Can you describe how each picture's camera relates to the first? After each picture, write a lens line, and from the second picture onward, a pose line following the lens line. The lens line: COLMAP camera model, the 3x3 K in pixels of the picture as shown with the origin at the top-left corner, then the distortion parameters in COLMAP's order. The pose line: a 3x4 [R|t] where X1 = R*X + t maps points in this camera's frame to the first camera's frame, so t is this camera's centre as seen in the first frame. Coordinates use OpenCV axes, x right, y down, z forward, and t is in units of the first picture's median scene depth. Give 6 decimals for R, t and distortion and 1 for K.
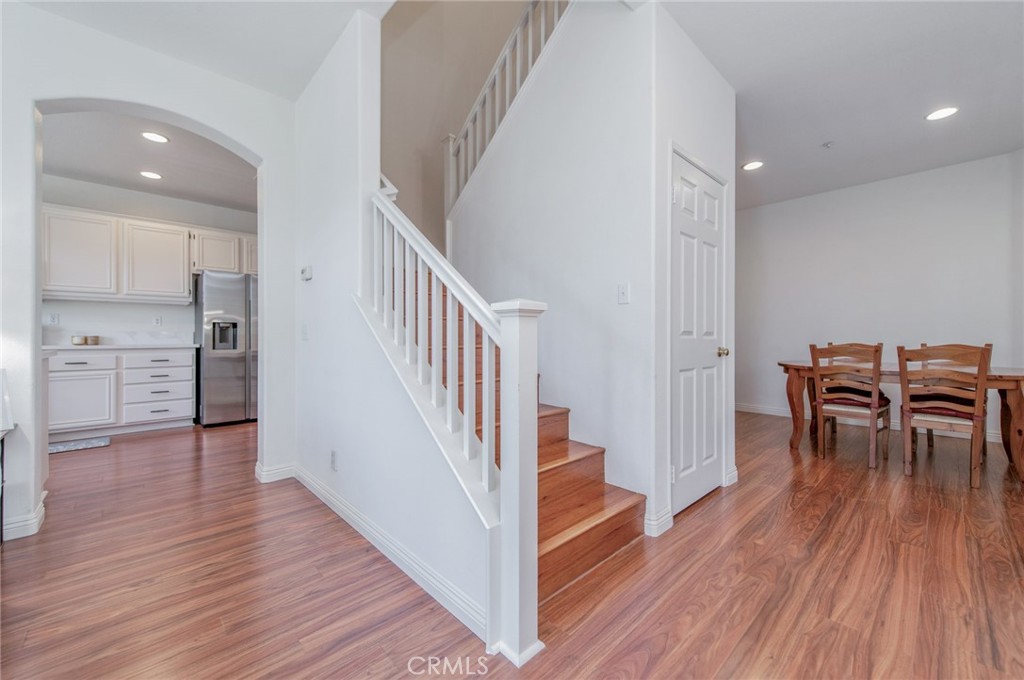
lens RADIAL K [[400.7, 0, 512.9], [0, 400.7, 335.3], [0, 0, 1]] dist [0.012327, -0.003336]
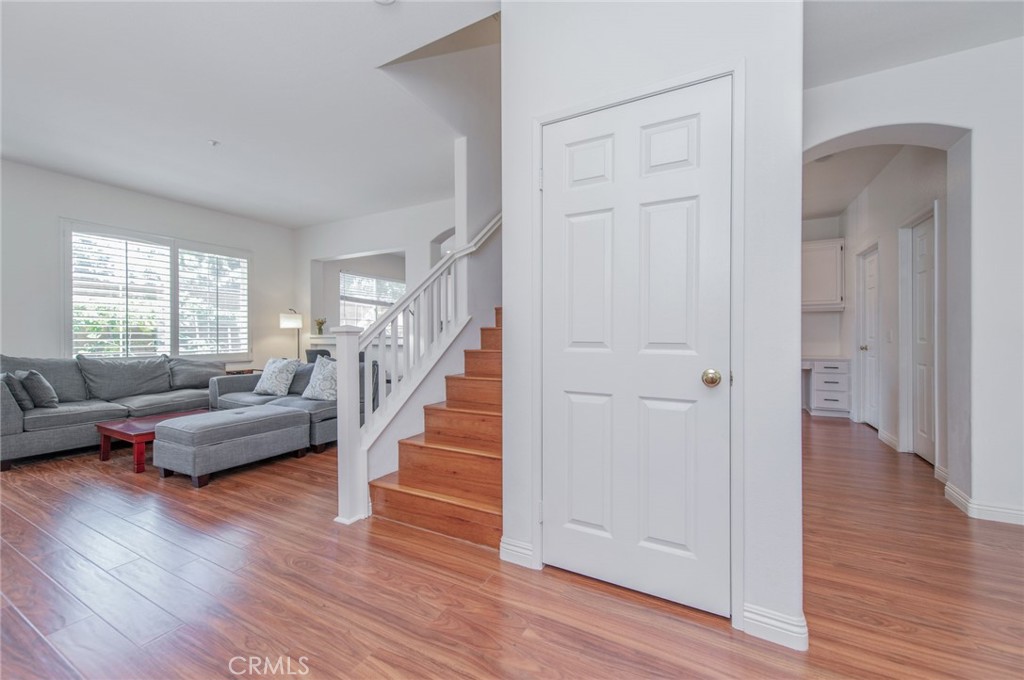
lens RADIAL K [[400.7, 0, 514.3], [0, 400.7, 338.7], [0, 0, 1]] dist [0.012327, -0.003336]
pose [[0.324357, 0.006286, -0.945914, 0.810509], [0.004647, 0.999955, 0.008239, -0.017502], [0.945923, -0.007068, 0.324314, 0.465836]]
